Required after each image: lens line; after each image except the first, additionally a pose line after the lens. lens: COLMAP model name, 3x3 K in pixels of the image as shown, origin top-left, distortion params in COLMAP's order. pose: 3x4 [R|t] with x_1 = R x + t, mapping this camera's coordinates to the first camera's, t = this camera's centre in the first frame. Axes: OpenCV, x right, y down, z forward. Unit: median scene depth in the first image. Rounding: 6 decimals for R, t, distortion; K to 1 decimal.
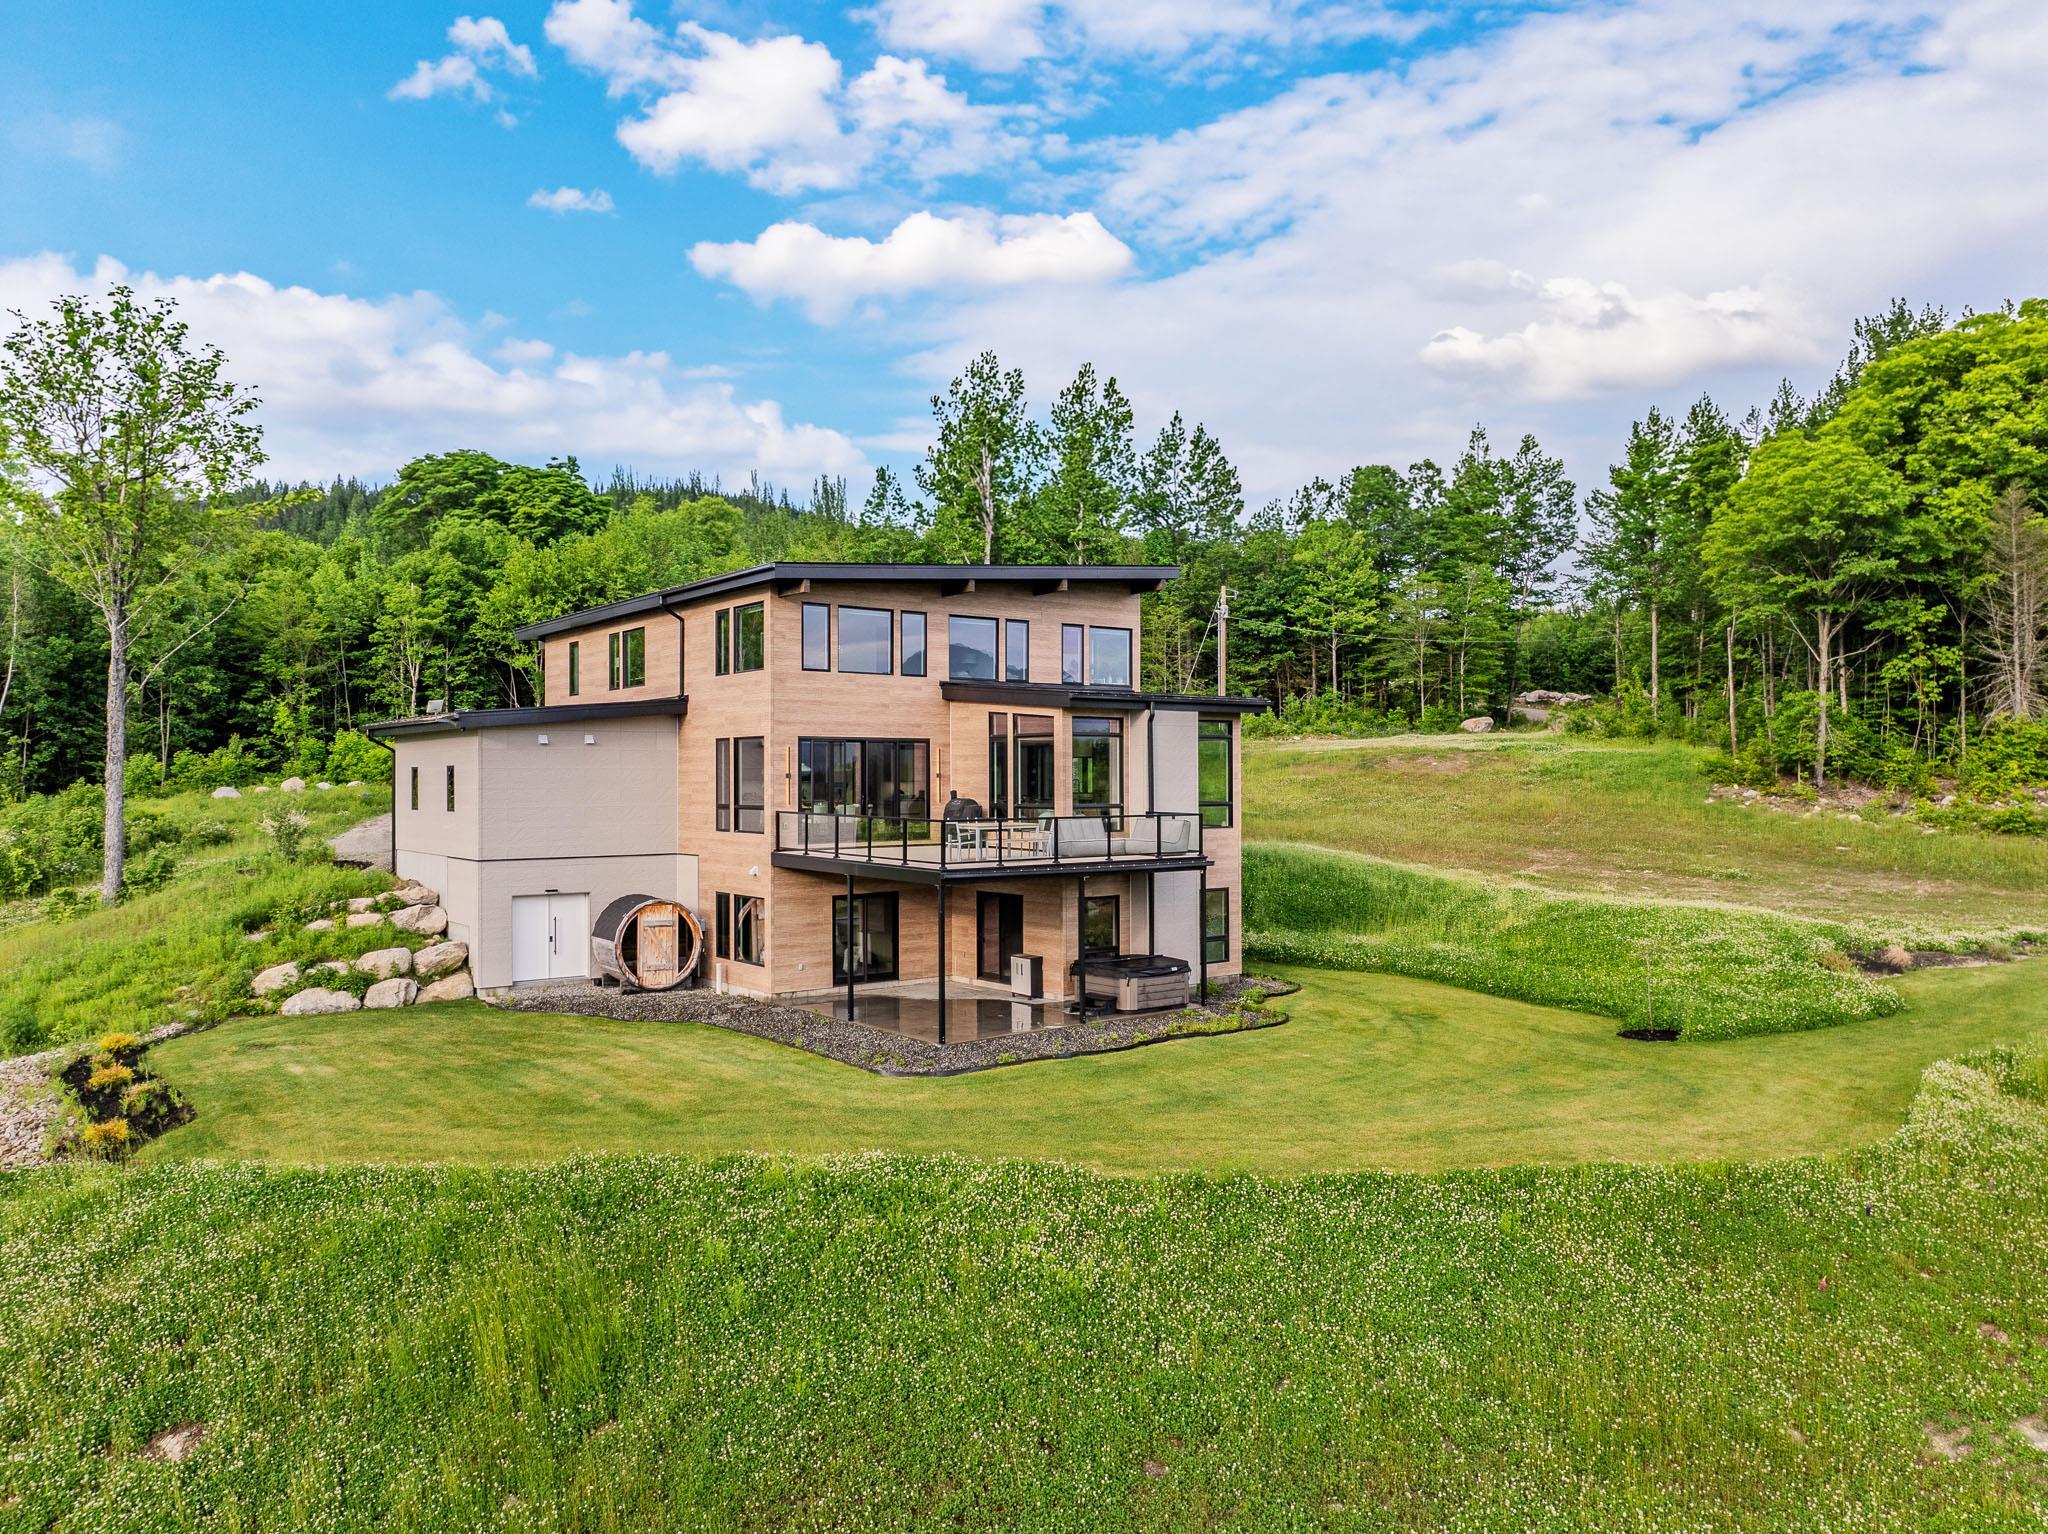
lens RADIAL K [[1433.0, 0, 1025.2], [0, 1433.0, 778.9], [0, 0, 1]] dist [-0.060140, 0.000974]
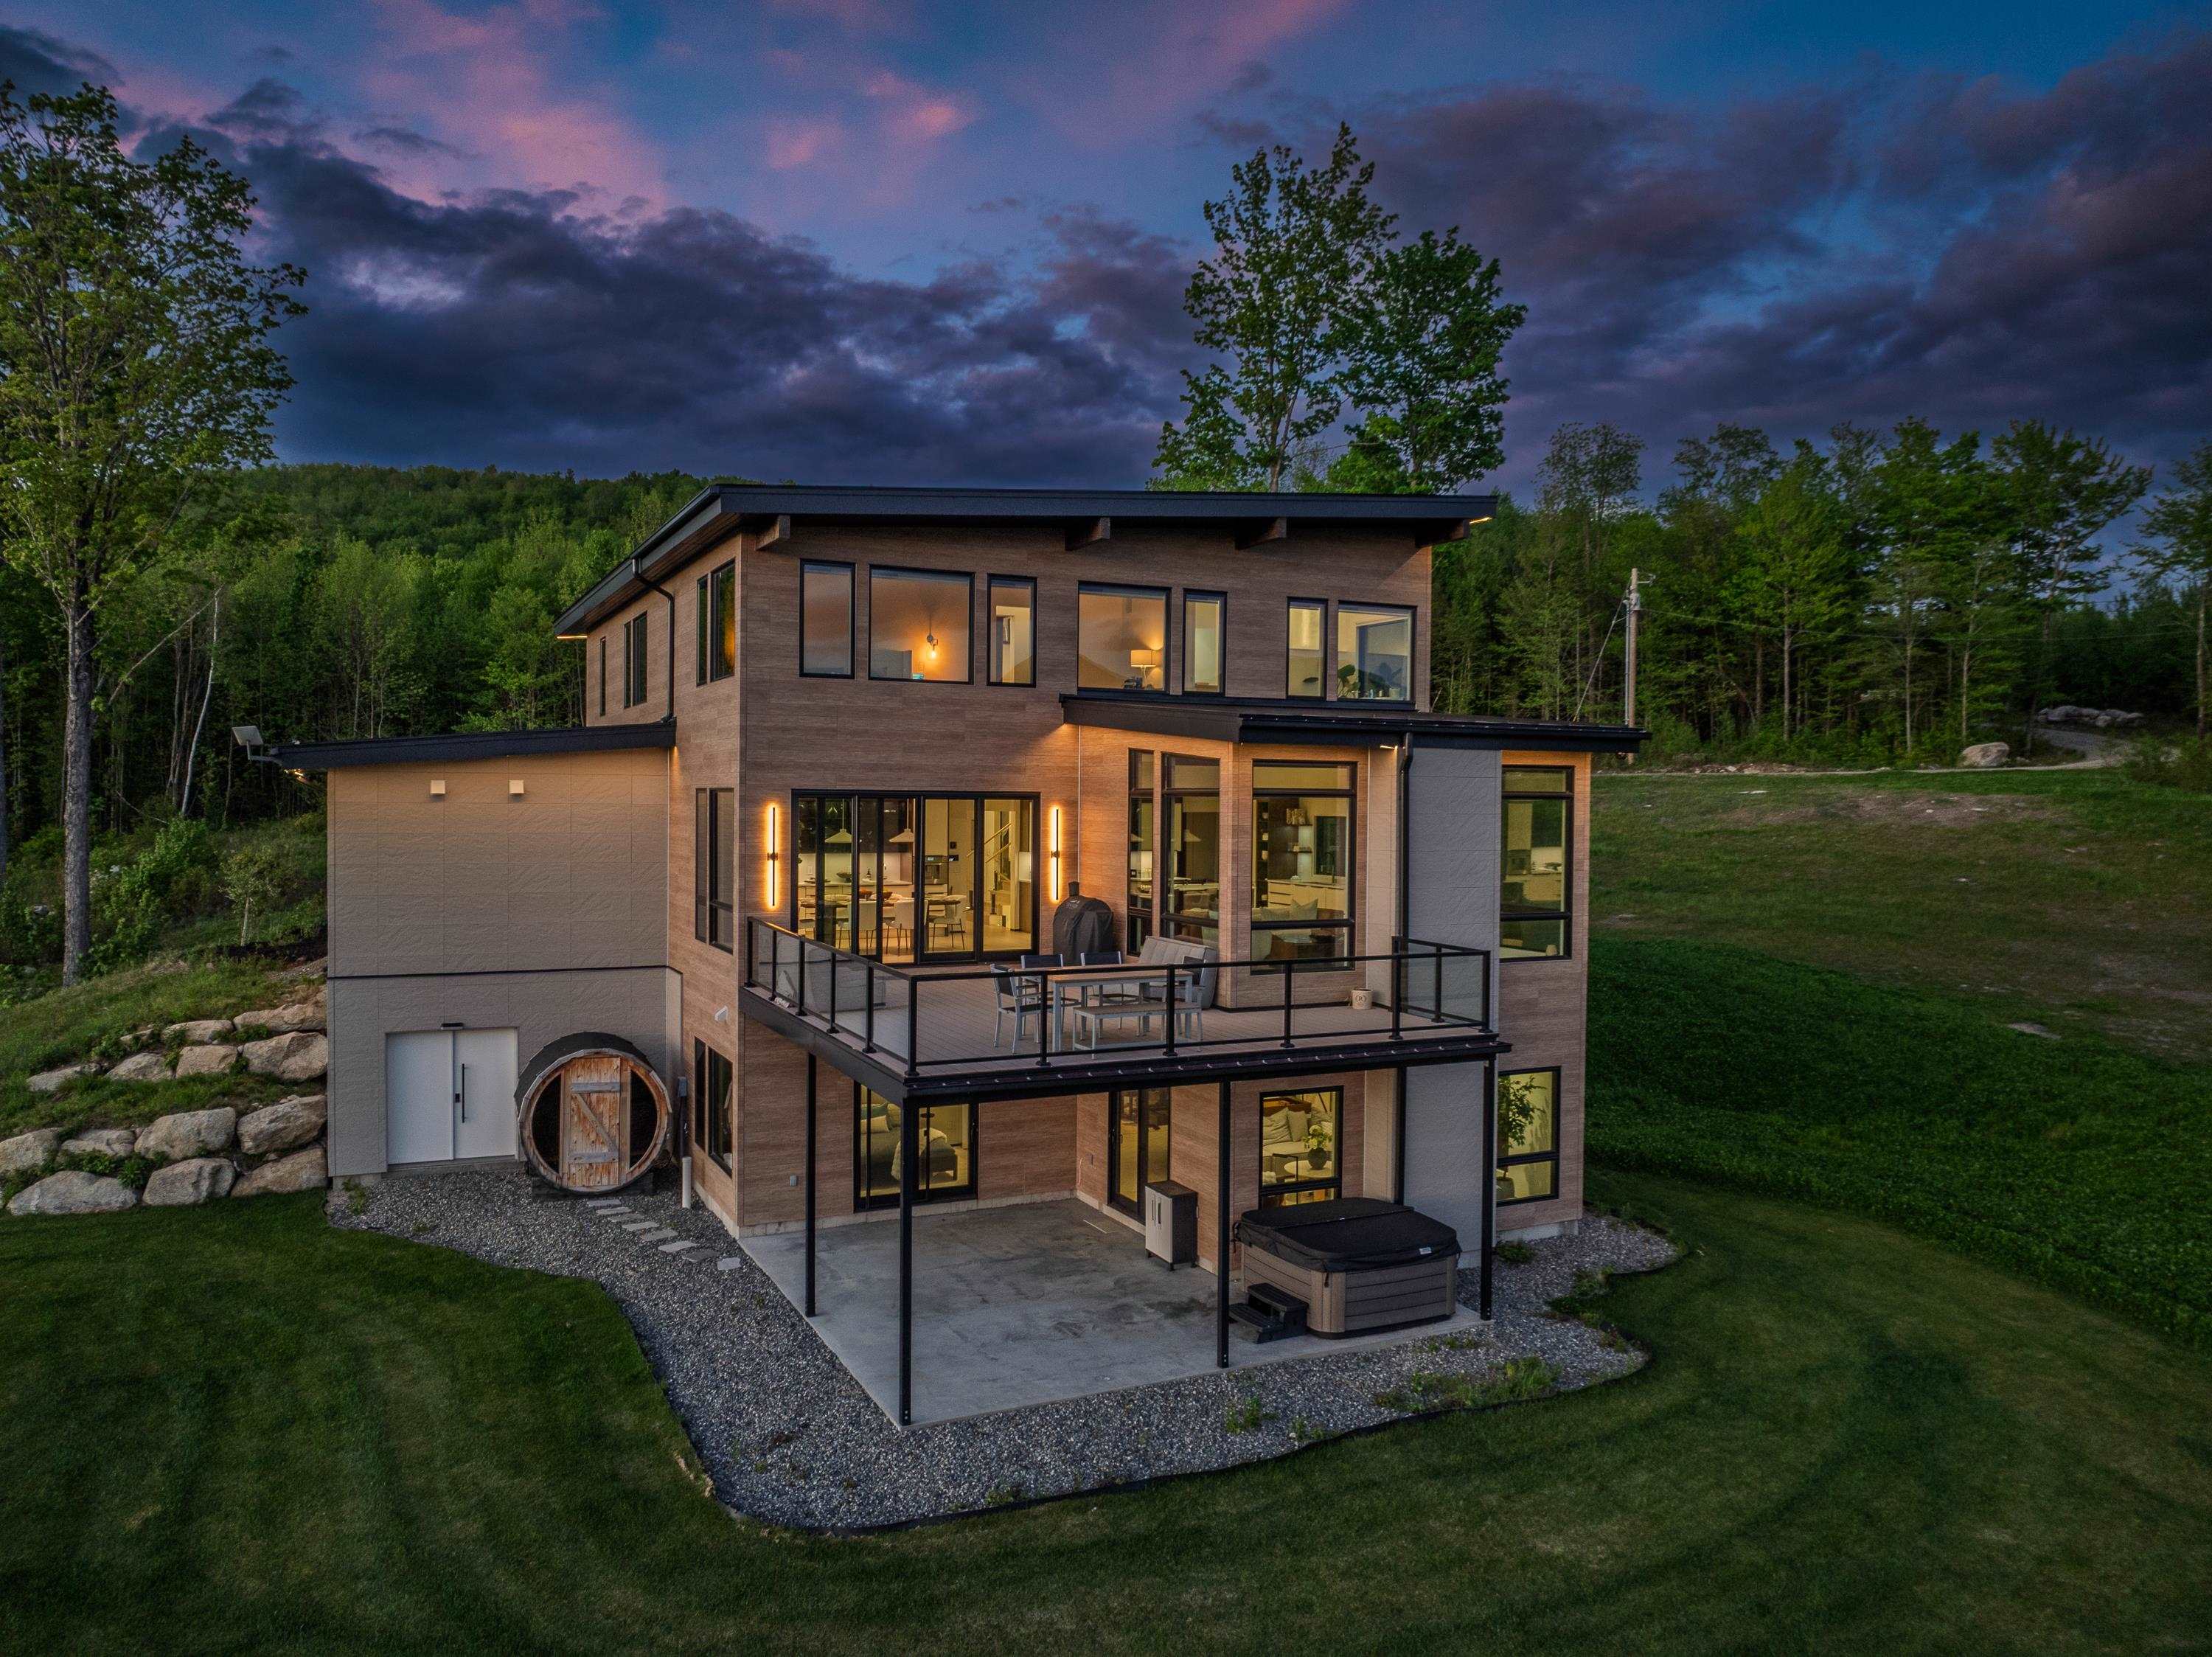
lens RADIAL K [[1547.9, 0, 1107.3], [0, 1547.9, 841.3], [0, 0, 1]] dist [-0.060140, 0.000974]
pose [[0.978785, 0.018348, -0.204065, 0.088223], [-0.012616, 0.999489, 0.029356, -0.026095], [0.204500, -0.026159, 0.978517, 0.373152]]
